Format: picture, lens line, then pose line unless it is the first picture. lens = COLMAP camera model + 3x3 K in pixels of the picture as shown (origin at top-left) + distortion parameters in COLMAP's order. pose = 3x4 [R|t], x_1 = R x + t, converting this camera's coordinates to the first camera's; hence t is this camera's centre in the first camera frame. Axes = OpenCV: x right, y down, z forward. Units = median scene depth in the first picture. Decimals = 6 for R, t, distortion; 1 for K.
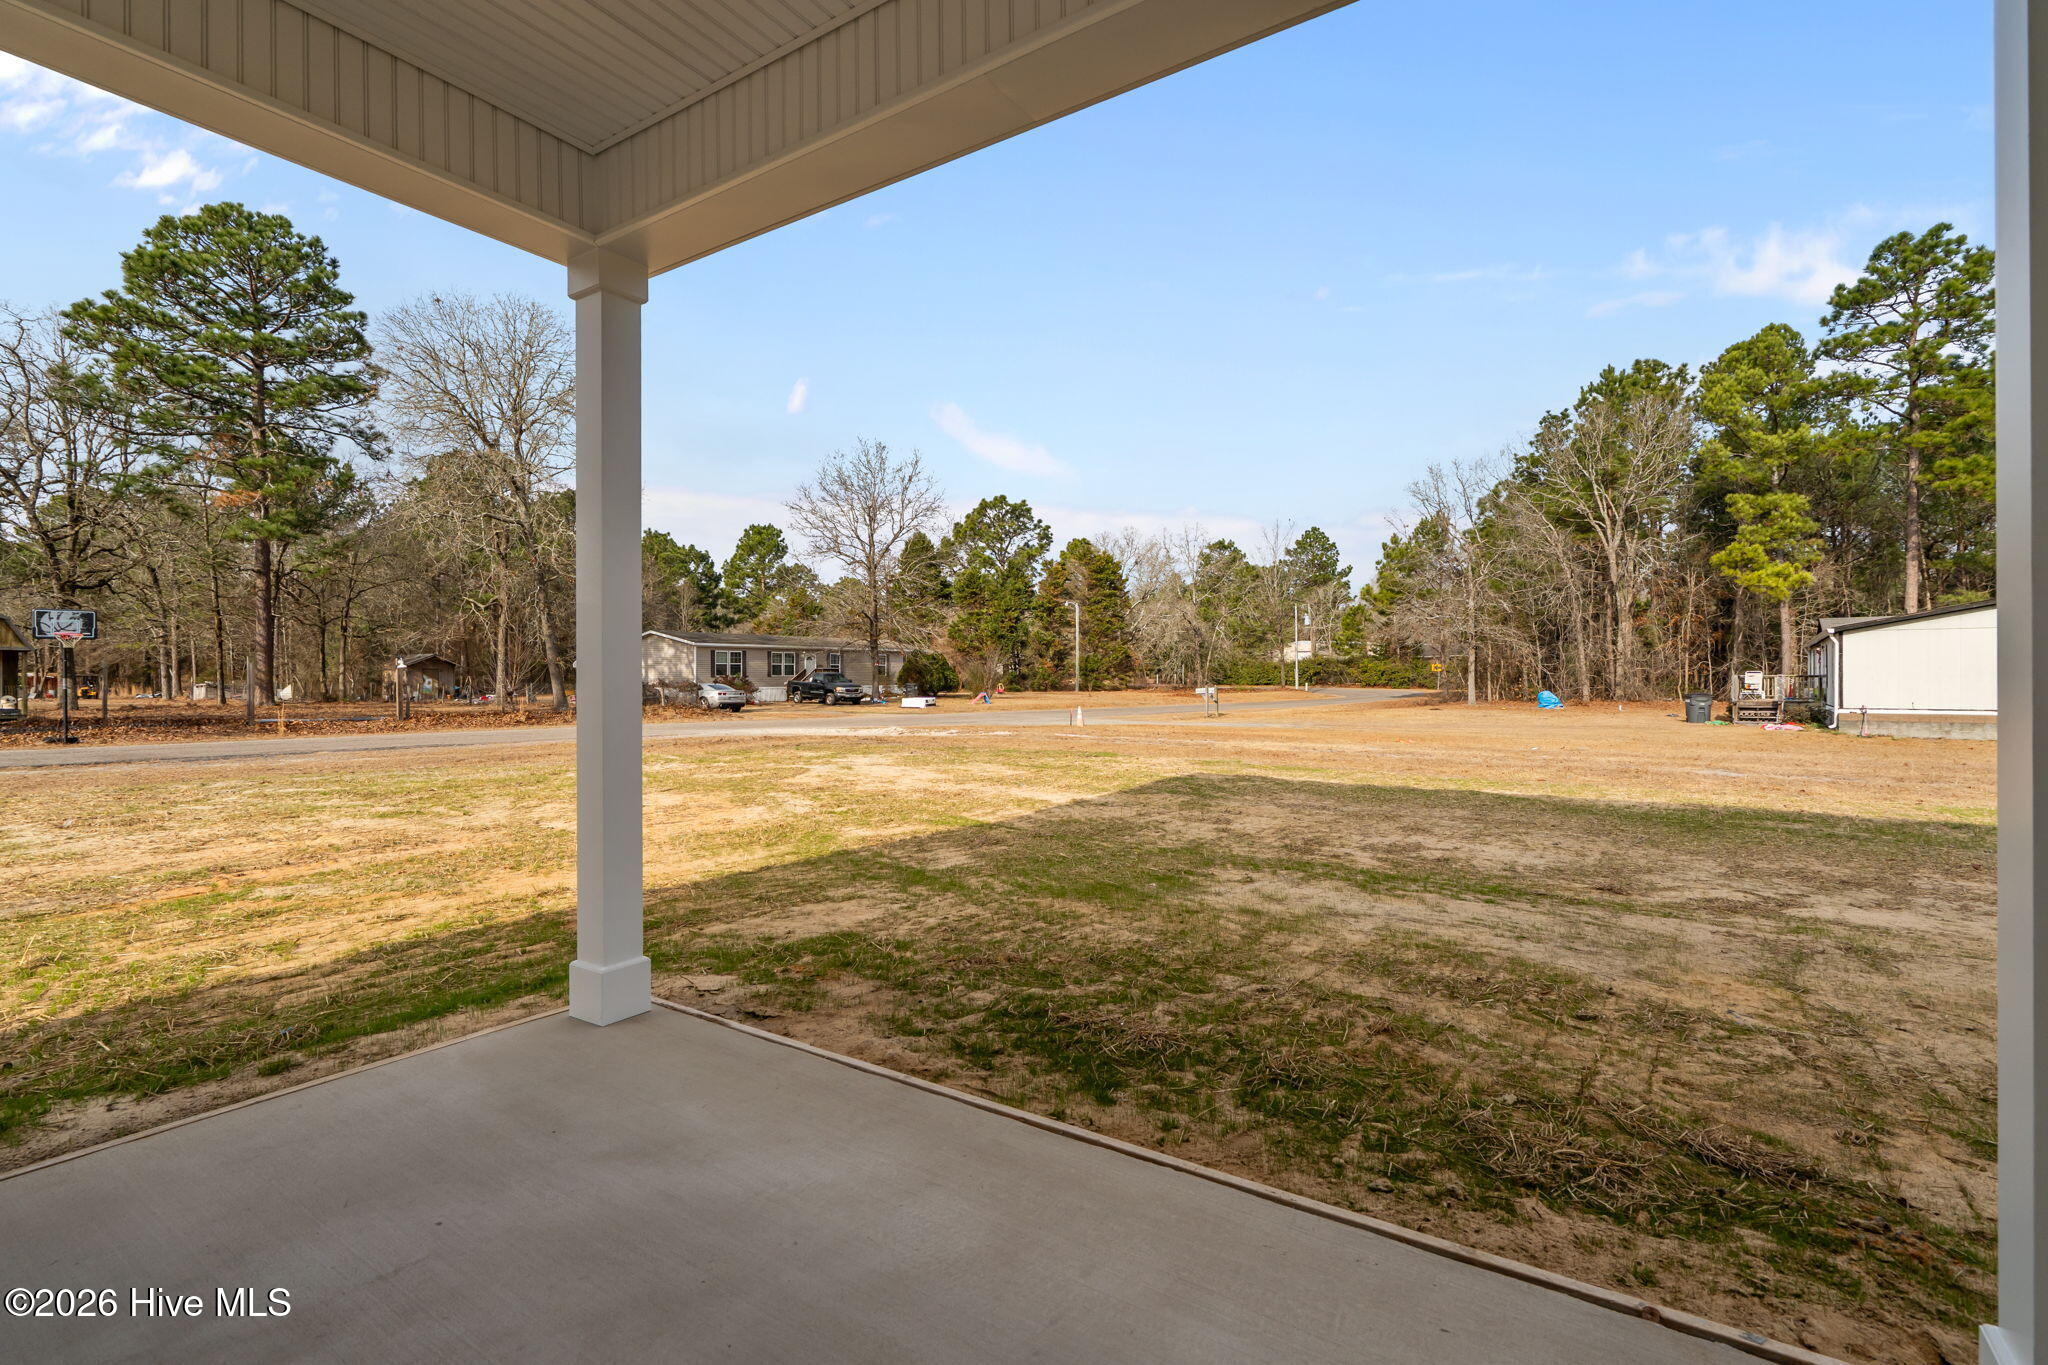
lens RADIAL K [[939.0, 0, 1004.3], [0, 939.0, 676.9], [0, 0, 1]] dist [-0.004454, 0.000886]
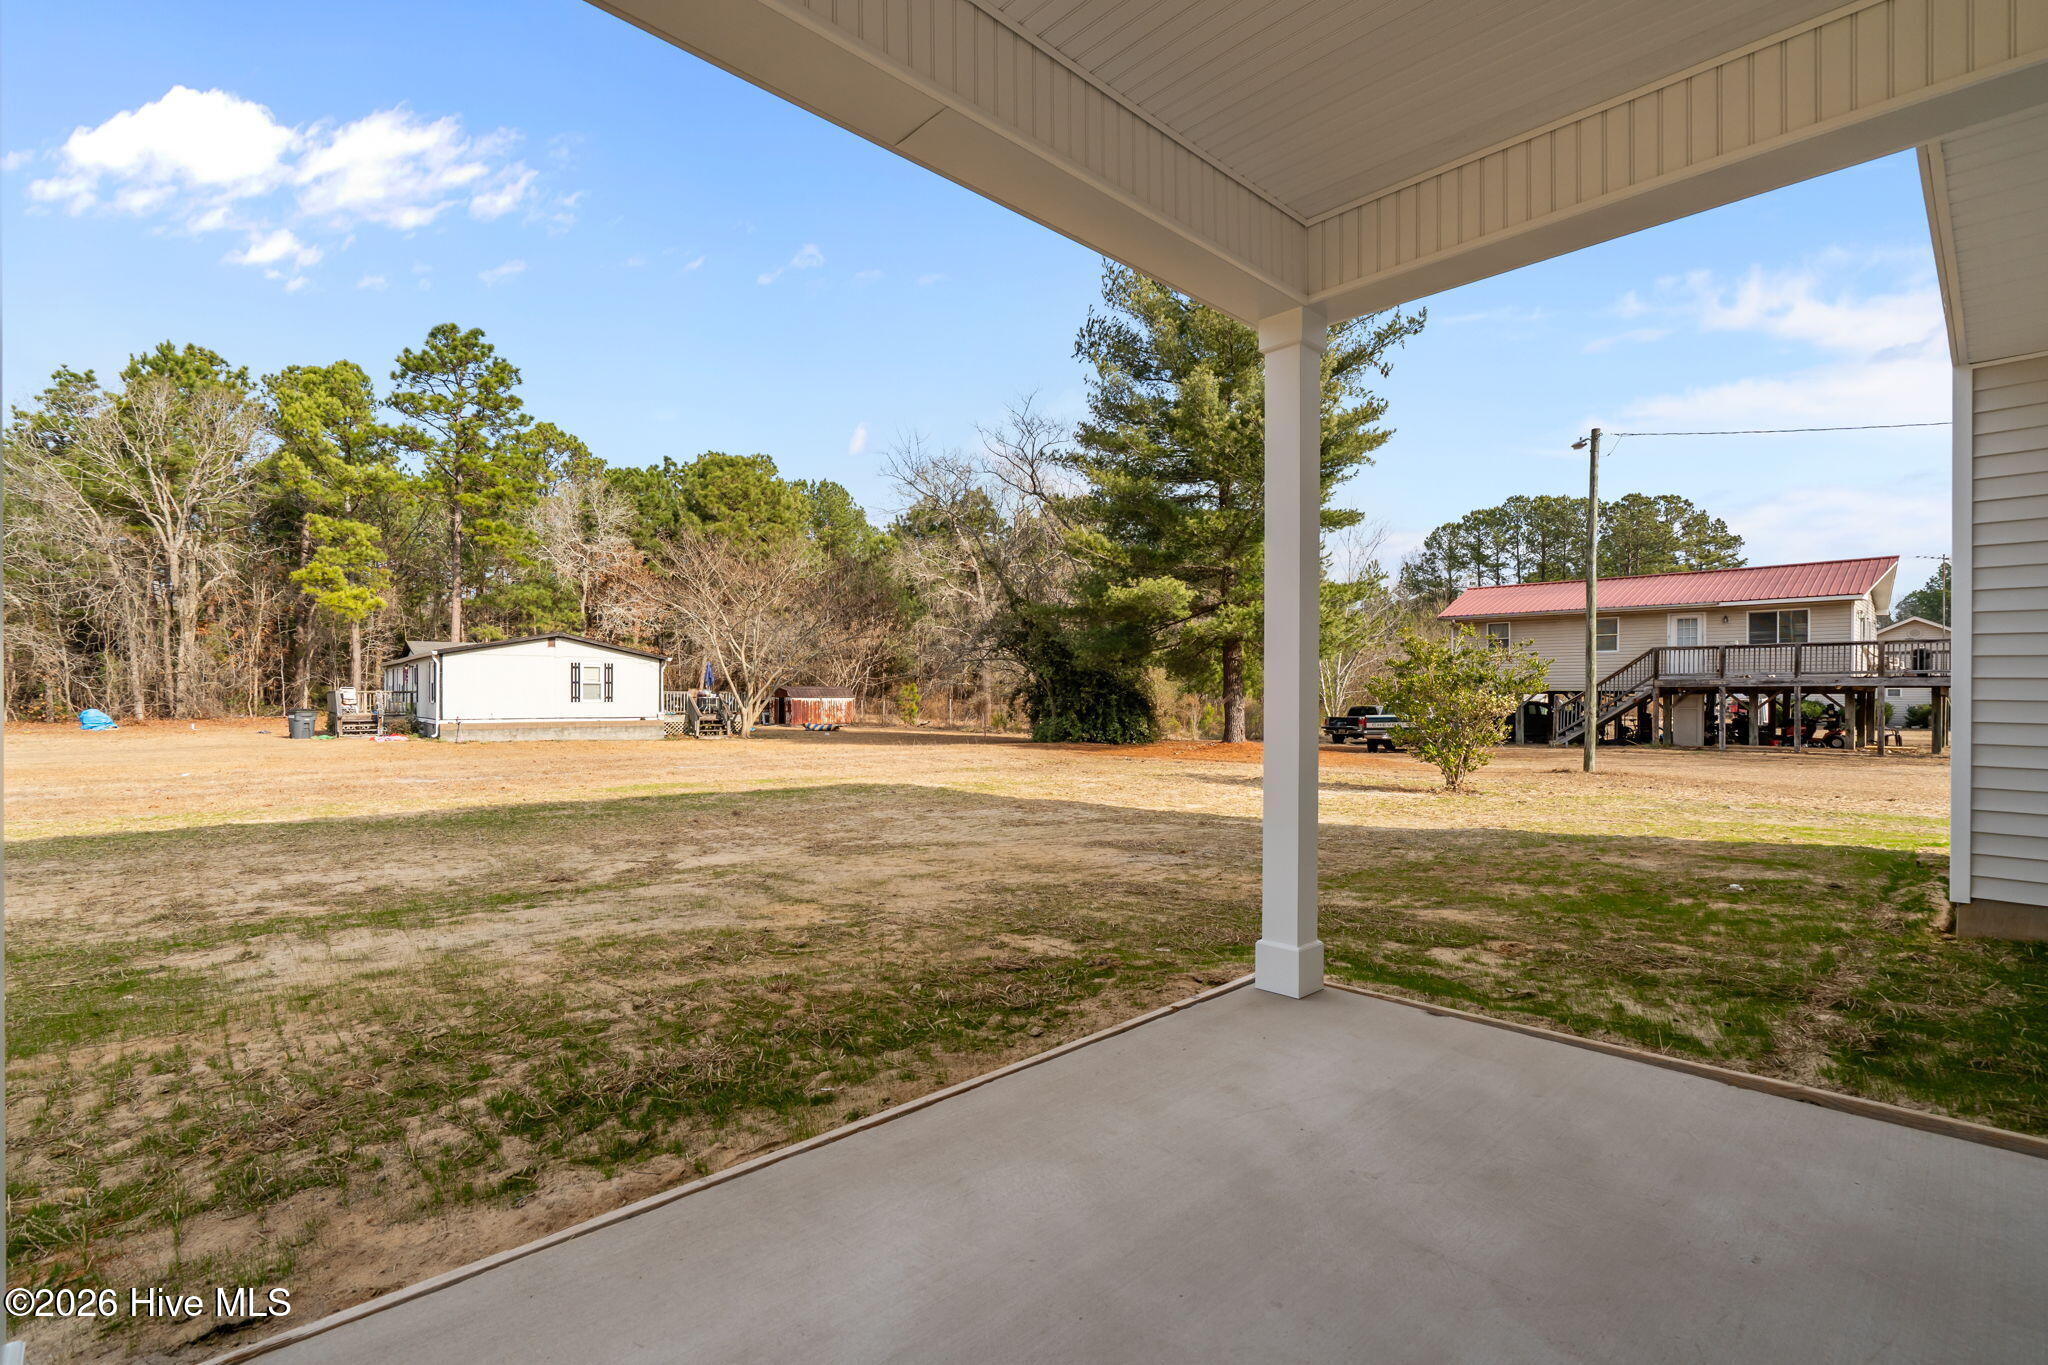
lens RADIAL K [[939.0, 0, 1007.9], [0, 939.0, 688.9], [0, 0, 1]] dist [-0.004454, 0.000886]
pose [[0.217713, 0.007437, 0.975984, -0.053255], [-0.003050, 0.999971, -0.006939, 0.000684], [-0.976008, -0.001466, 0.217730, 0.036566]]
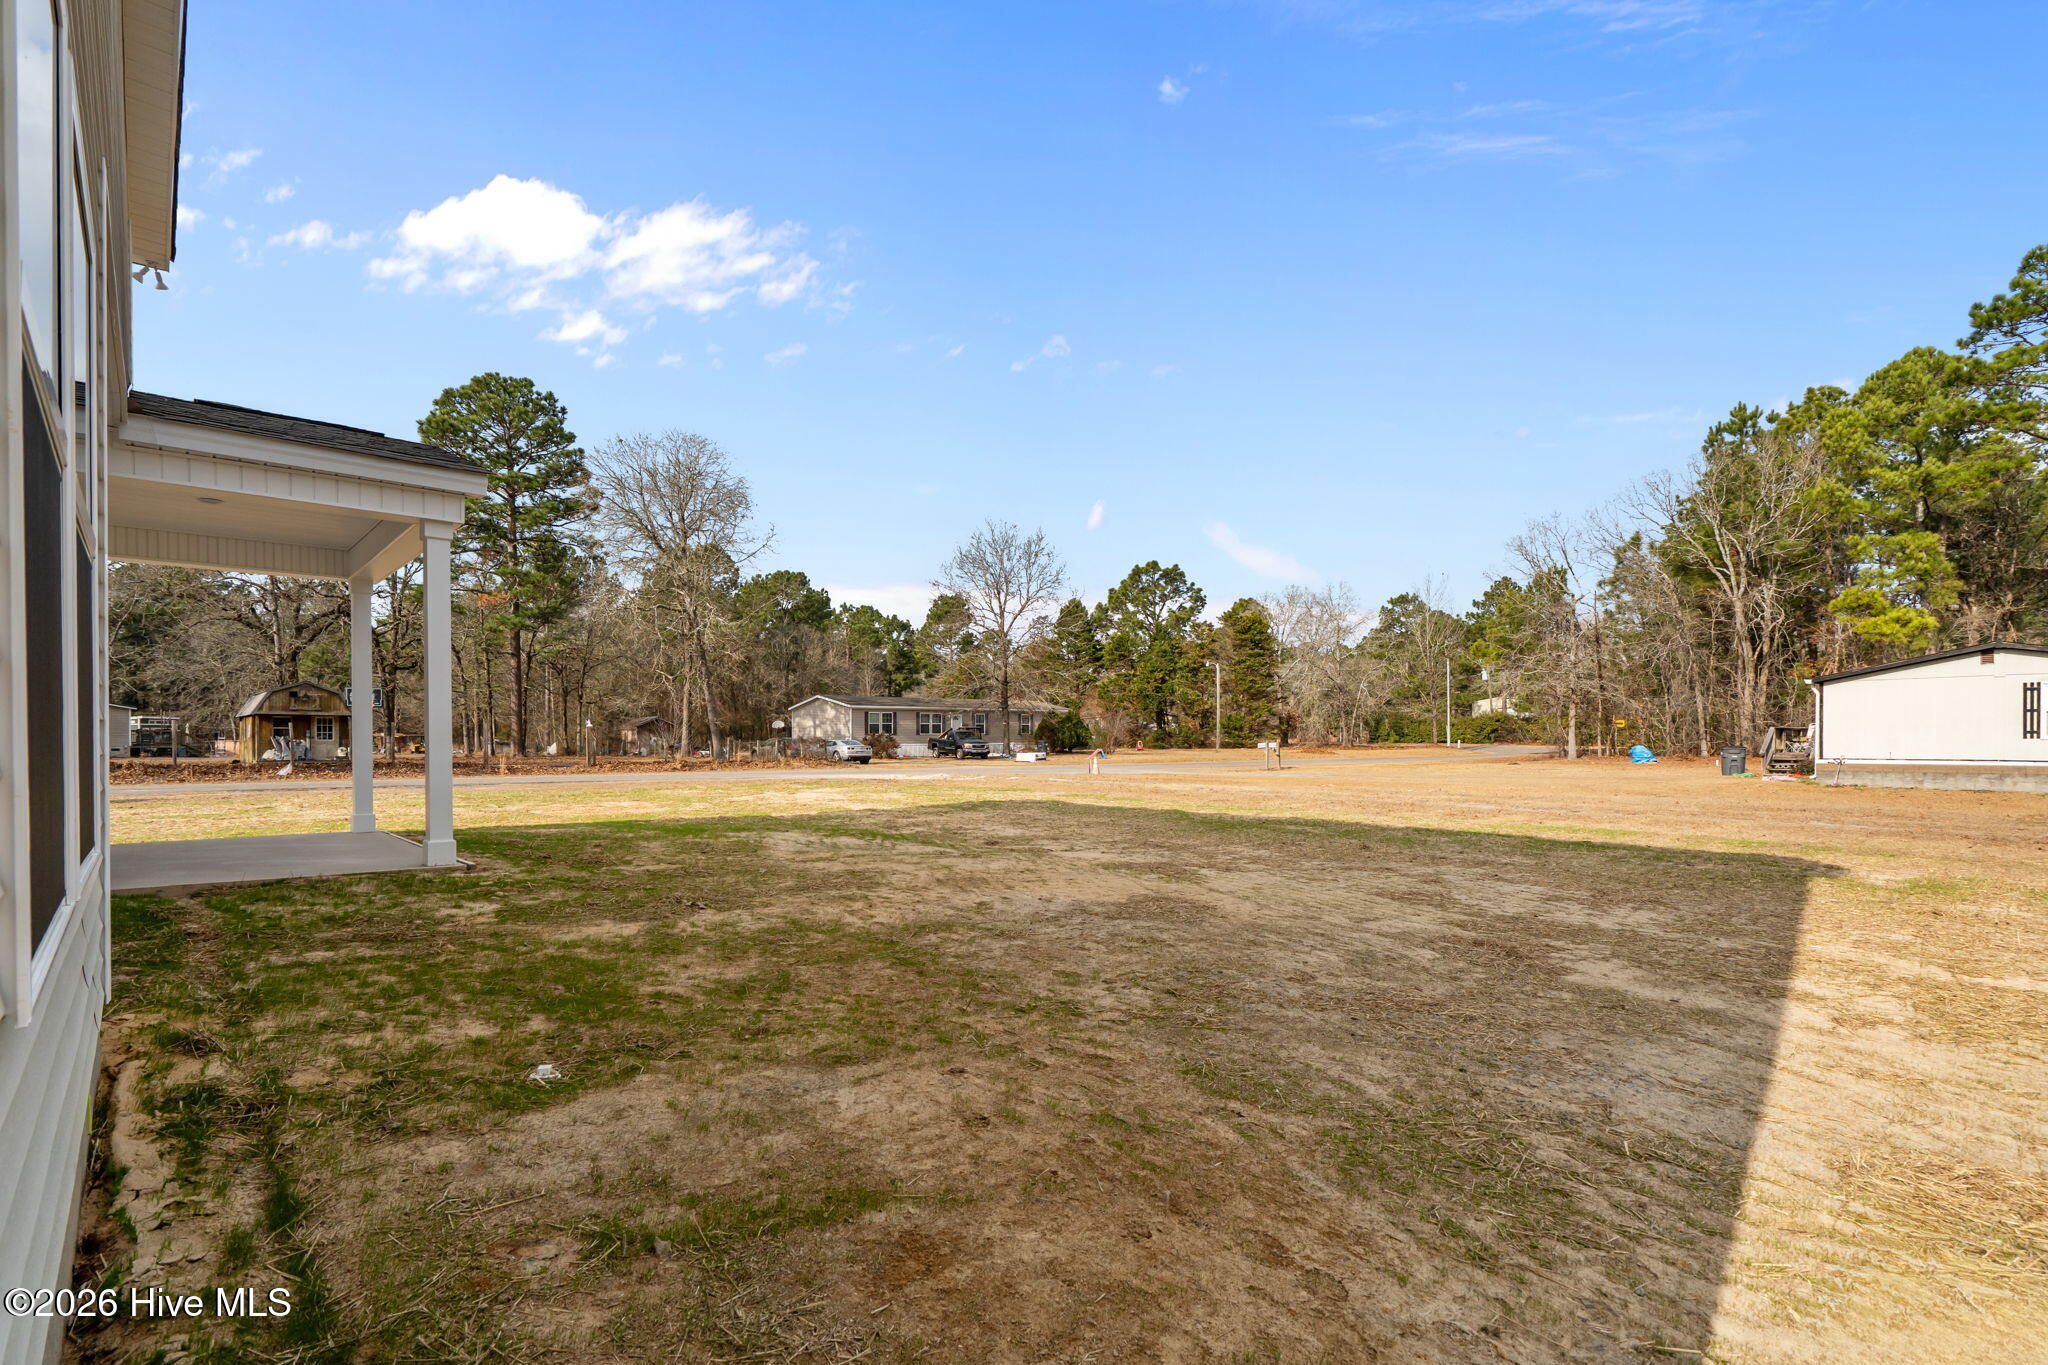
lens RADIAL K [[939.0, 0, 1016.5], [0, 939.0, 746.2], [0, 0, 1]] dist [-0.004454, 0.000886]
pose [[0.974570, -0.000611, -0.224085, 0.172777], [0.002764, 0.999953, 0.009293, 0.005226], [0.224068, -0.009676, 0.974525, -0.110644]]
